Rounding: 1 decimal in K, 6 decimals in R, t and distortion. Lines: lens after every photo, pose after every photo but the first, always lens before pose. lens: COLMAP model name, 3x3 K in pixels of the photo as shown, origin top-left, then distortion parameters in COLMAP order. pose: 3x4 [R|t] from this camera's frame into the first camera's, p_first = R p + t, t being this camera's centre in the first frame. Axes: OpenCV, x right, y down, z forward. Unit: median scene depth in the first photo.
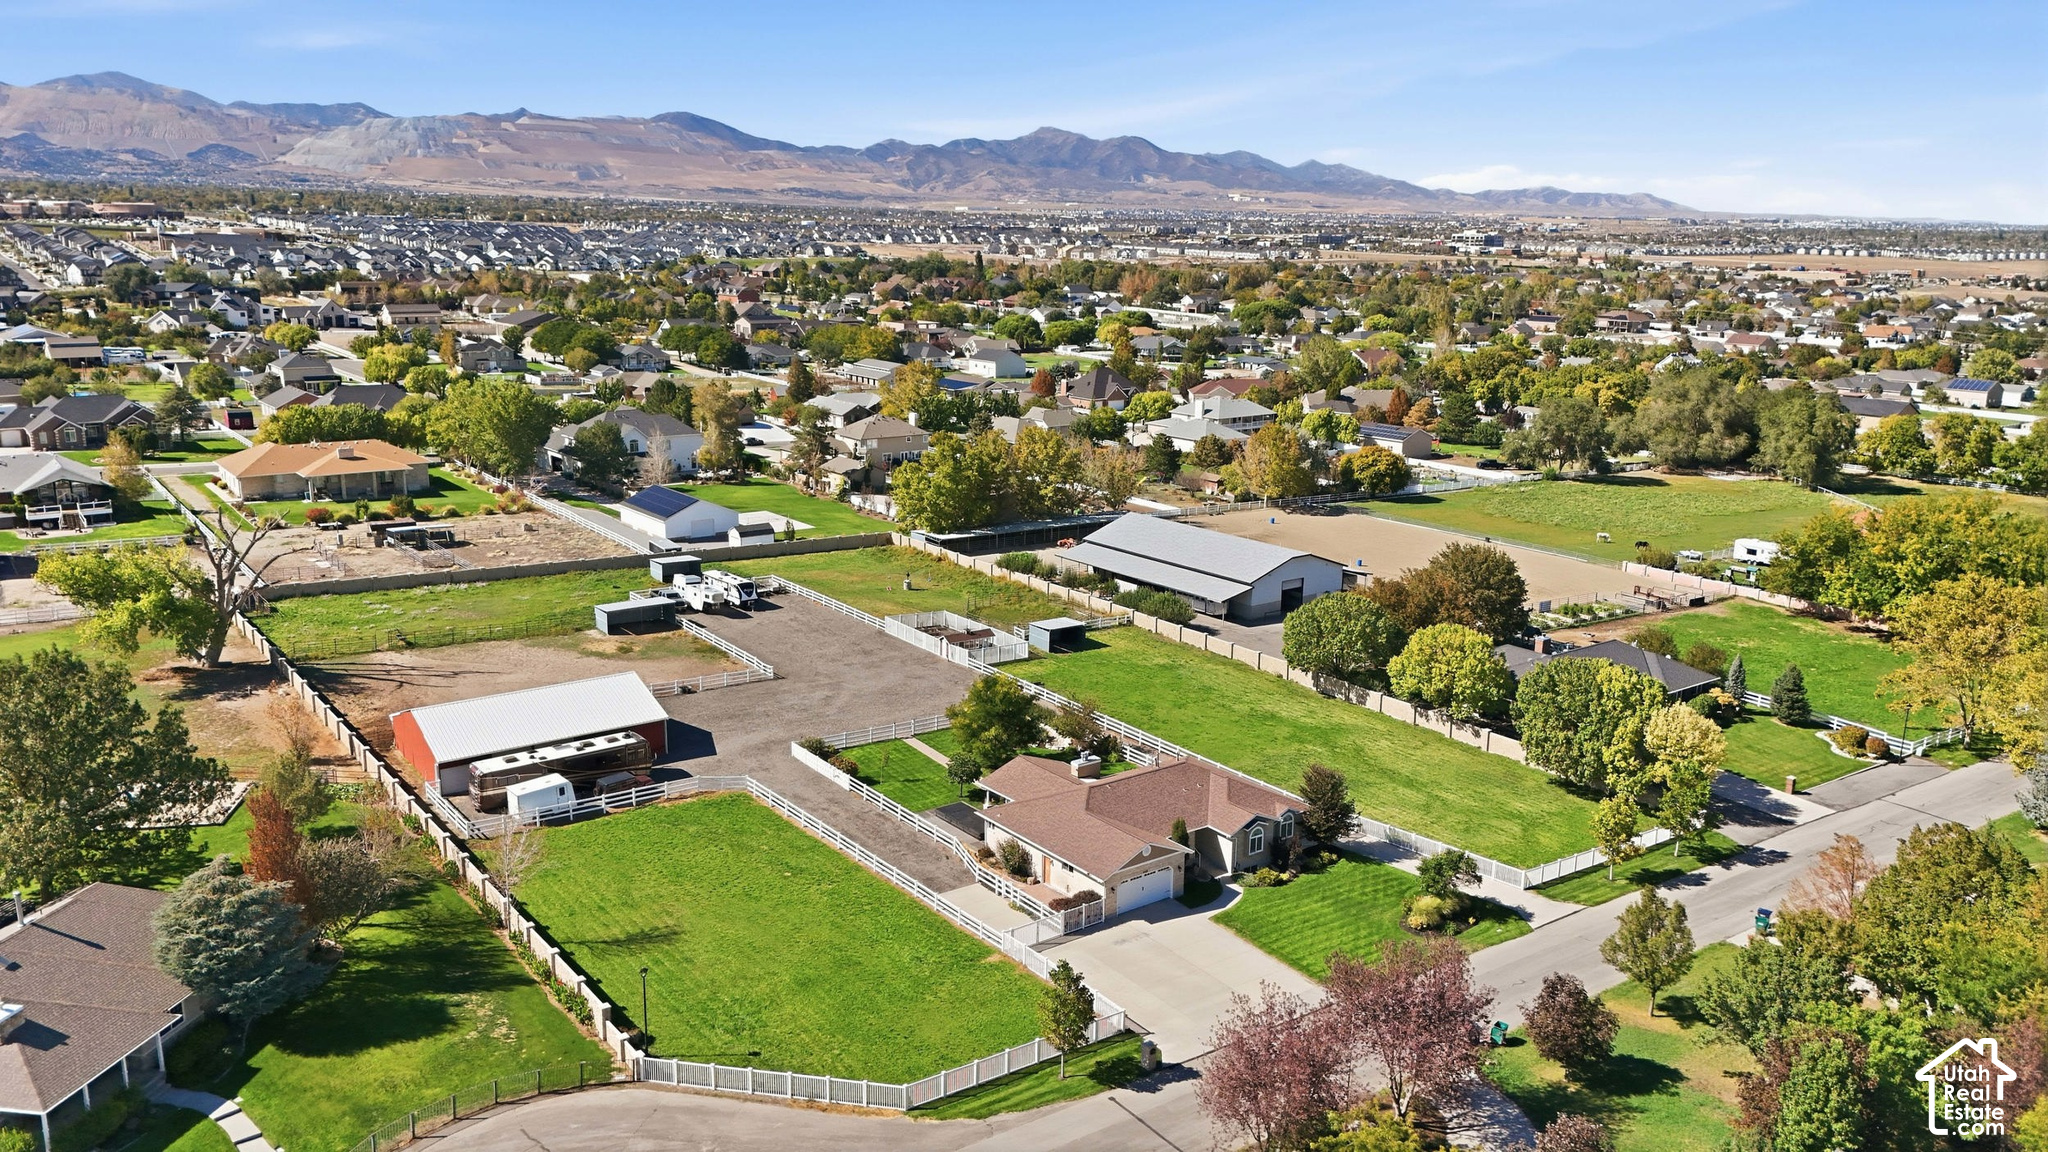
lens RADIAL K [[1498.8, 0, 1010.3], [0, 1498.8, 570.1], [0, 0, 1]] dist [0.063619, -0.061535]
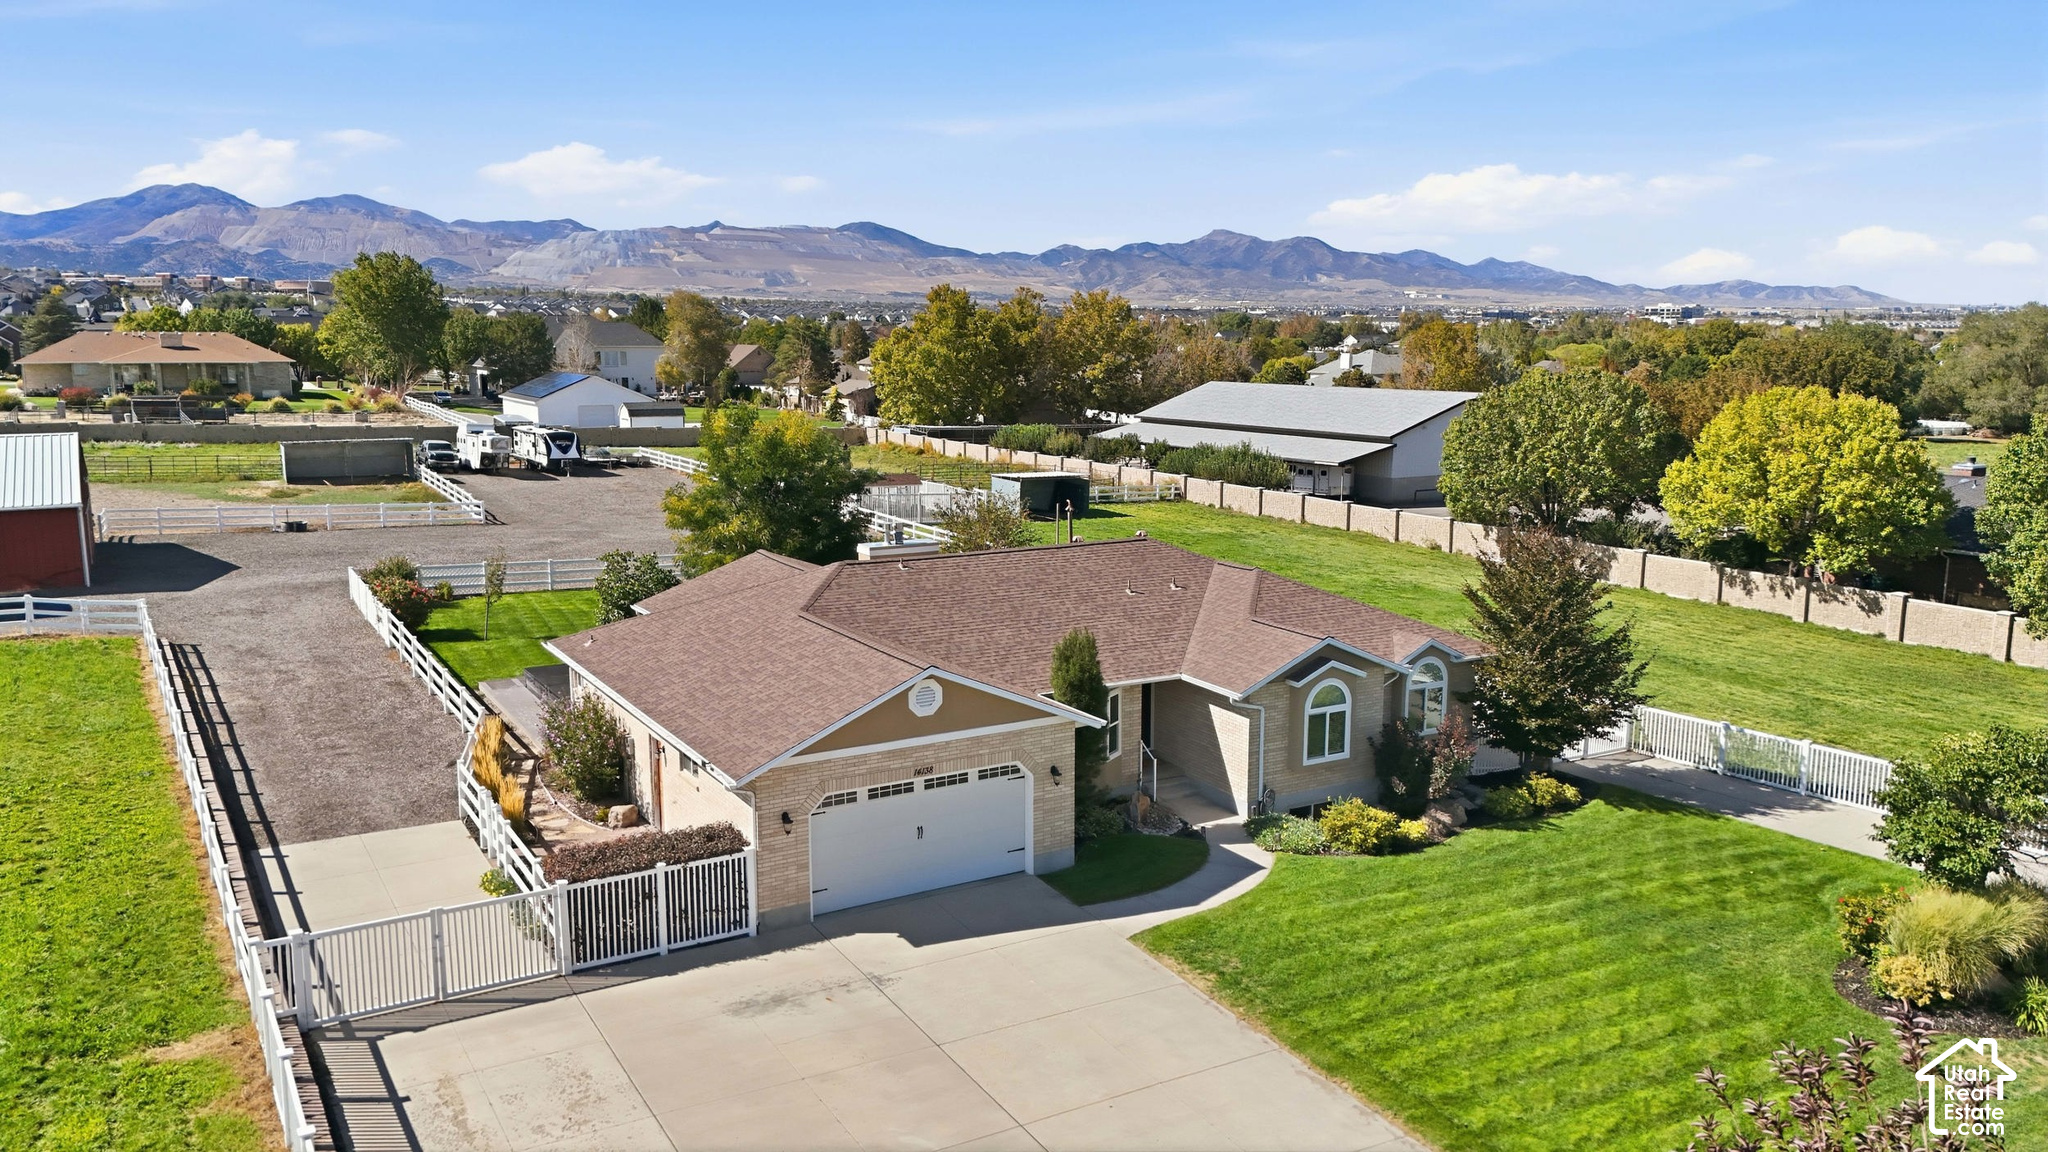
lens RADIAL K [[1498.8, 0, 1016.8], [0, 1498.8, 590.0], [0, 0, 1]] dist [0.063619, -0.061535]
pose [[0.994206, 0.012064, -0.106814, 0.102329], [-0.017526, 0.998578, -0.050353, 0.132075], [0.106054, 0.051933, 0.993003, 0.520734]]
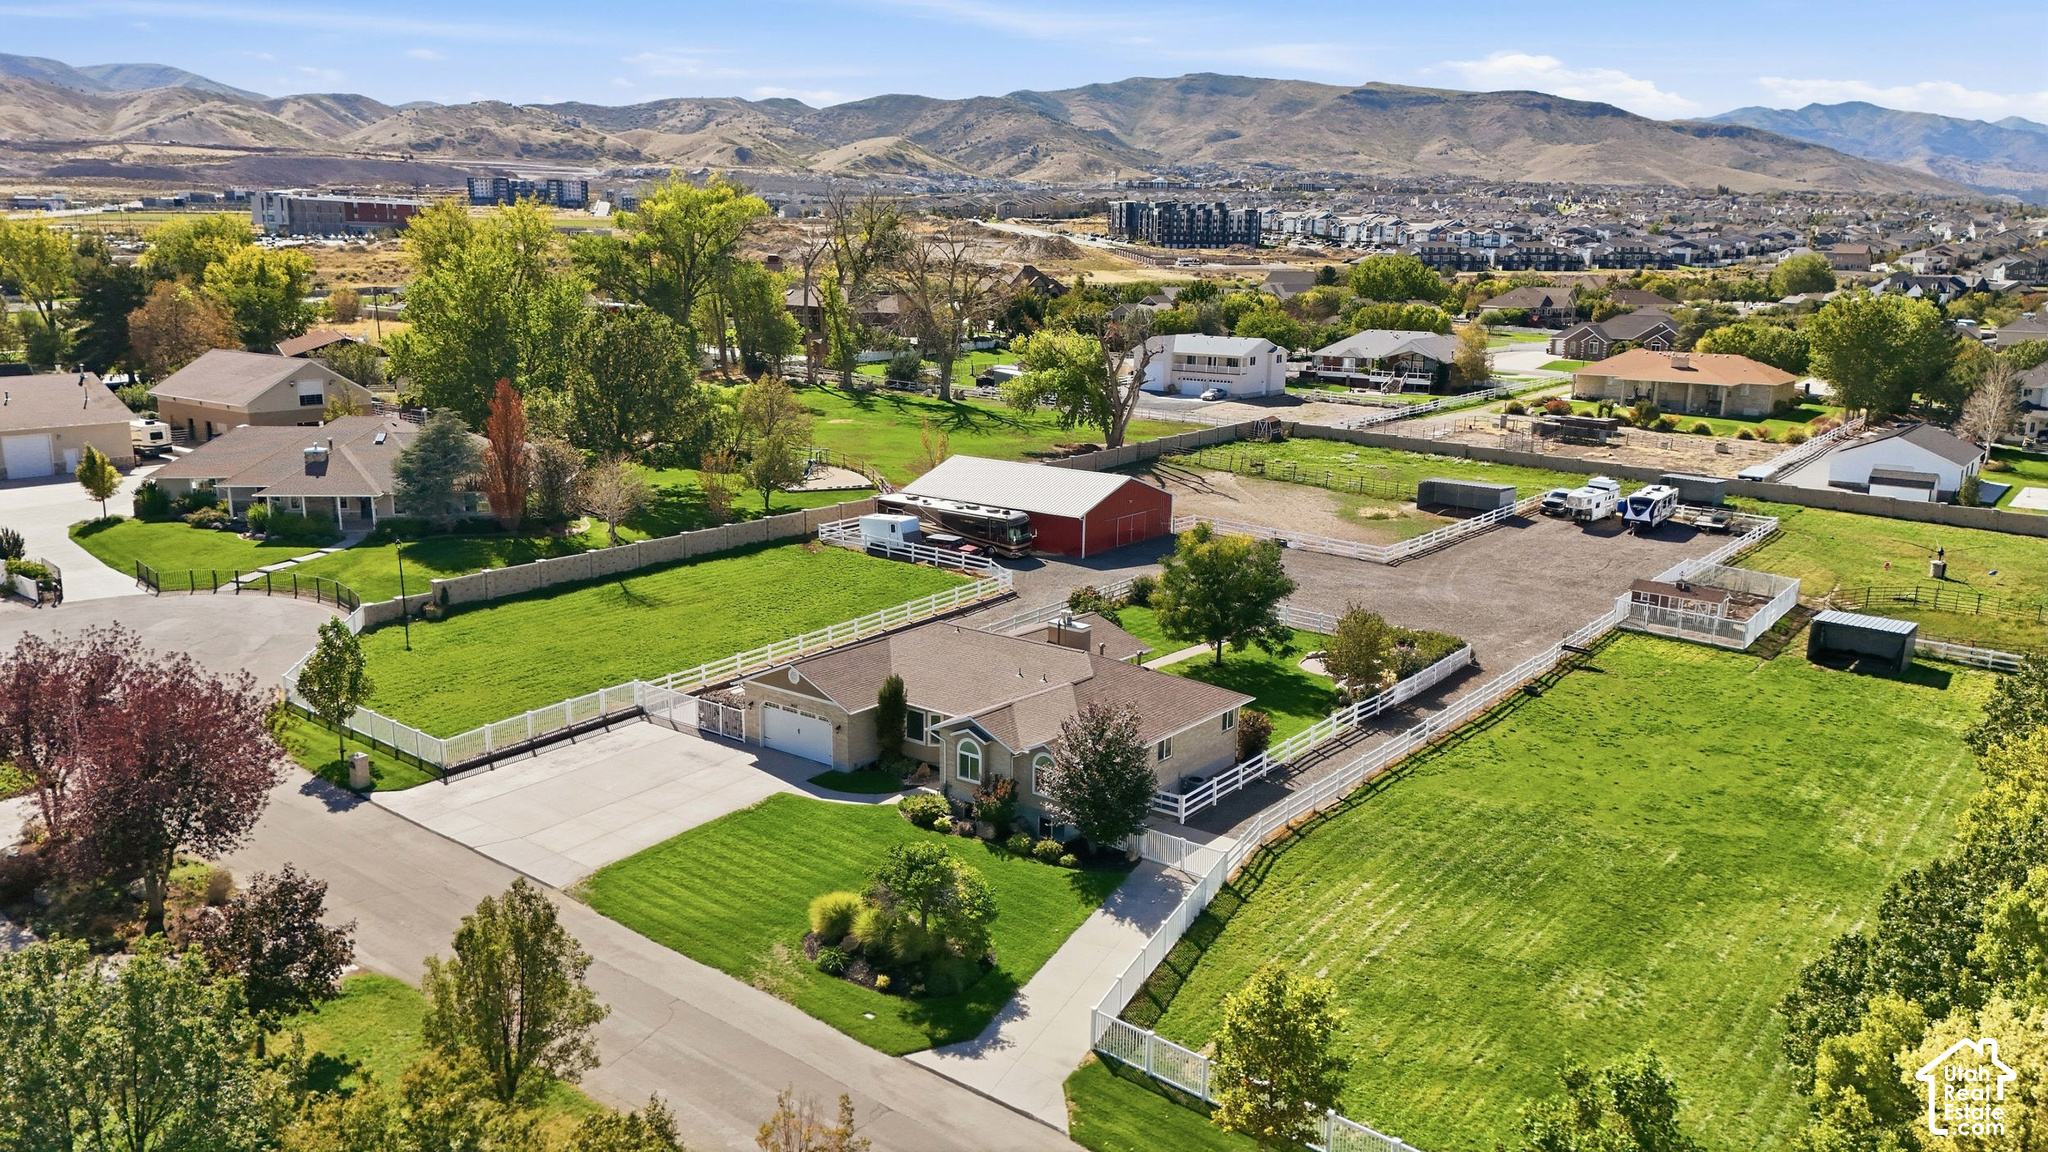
lens RADIAL K [[1498.8, 0, 1025.4], [0, 1498.8, 550.5], [0, 0, 1]] dist [0.063619, -0.061535]
pose [[0.275247, 0.184209, -0.943560, 0.573911], [-0.222617, 0.967008, 0.123847, 0.012050], [0.935244, 0.175963, 0.307174, 0.639640]]
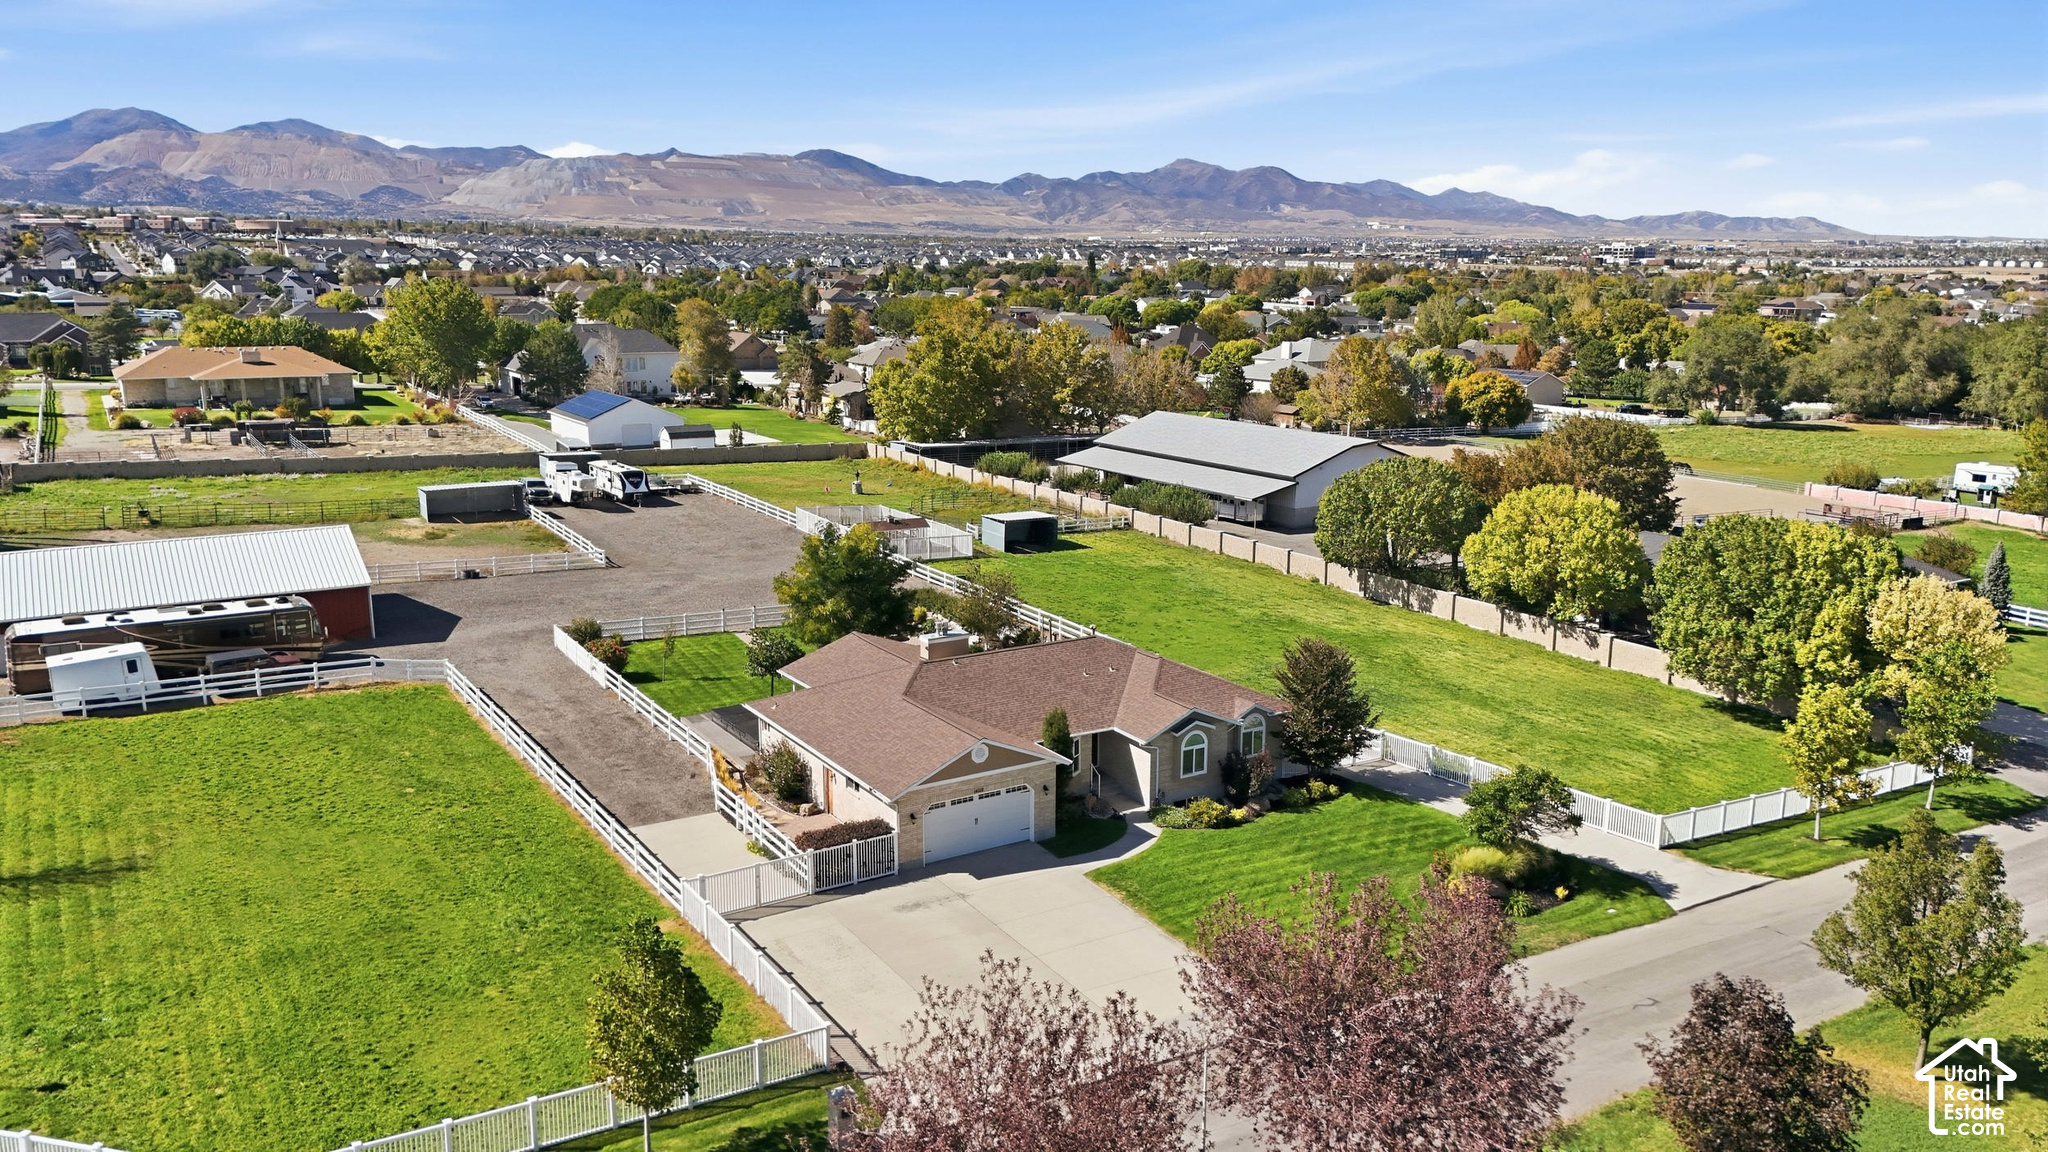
lens RADIAL K [[1498.8, 0, 1013.0], [0, 1498.8, 581.4], [0, 0, 1]] dist [0.063619, -0.061535]
pose [[0.996343, 0.012033, -0.084589, 0.110762], [-0.013097, 0.999842, -0.012041, 0.093658], [0.084431, 0.013105, 0.996343, 0.315041]]
